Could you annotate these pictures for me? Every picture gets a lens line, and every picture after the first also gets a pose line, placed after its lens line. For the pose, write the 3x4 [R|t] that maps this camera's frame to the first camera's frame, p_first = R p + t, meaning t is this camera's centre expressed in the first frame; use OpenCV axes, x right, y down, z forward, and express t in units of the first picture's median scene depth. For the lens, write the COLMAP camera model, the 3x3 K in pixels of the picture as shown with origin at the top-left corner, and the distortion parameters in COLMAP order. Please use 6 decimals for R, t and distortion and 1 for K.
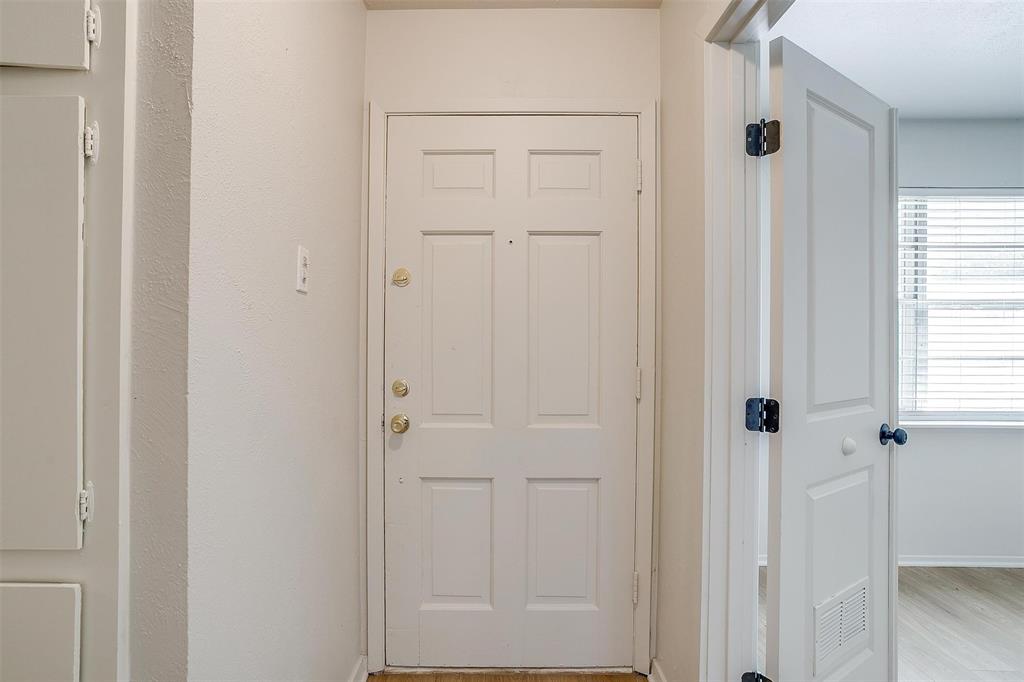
lens RADIAL K [[498.8, 0, 513.7], [0, 498.8, 335.5], [0, 0, 1]] dist [-0.000585, 0.002537]
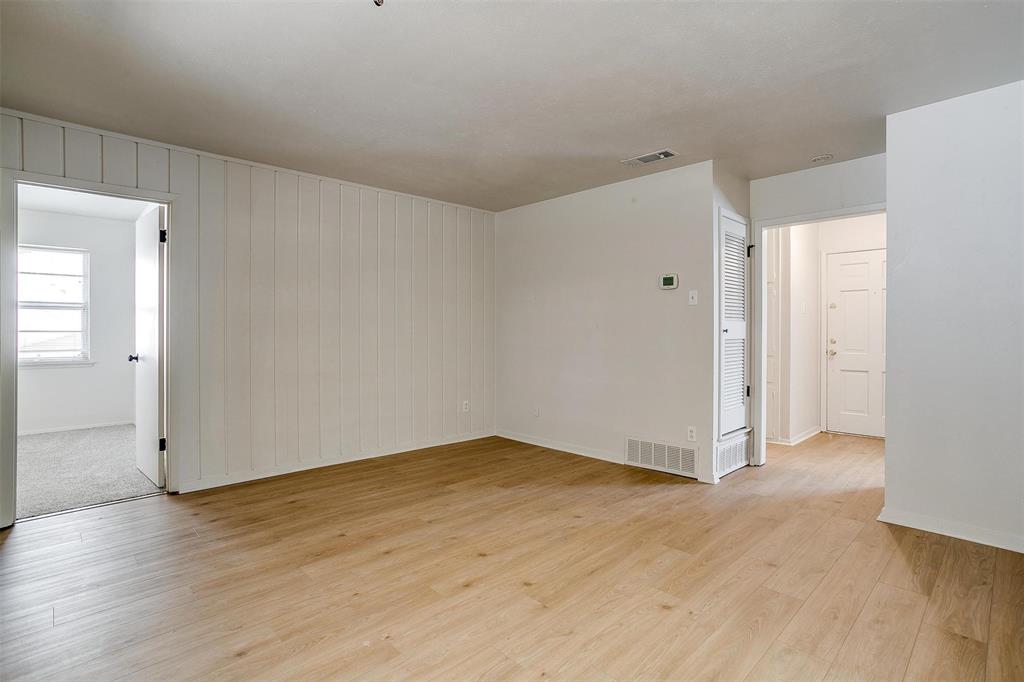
lens RADIAL K [[498.8, 0, 511.8], [0, 498.8, 331.8], [0, 0, 1]] dist [-0.000585, 0.002537]
pose [[0.693930, -0.004570, -0.720028, 0.642479], [0.001672, 0.999987, -0.004735, 0.054871], [0.720040, 0.002081, 0.693929, -2.678740]]
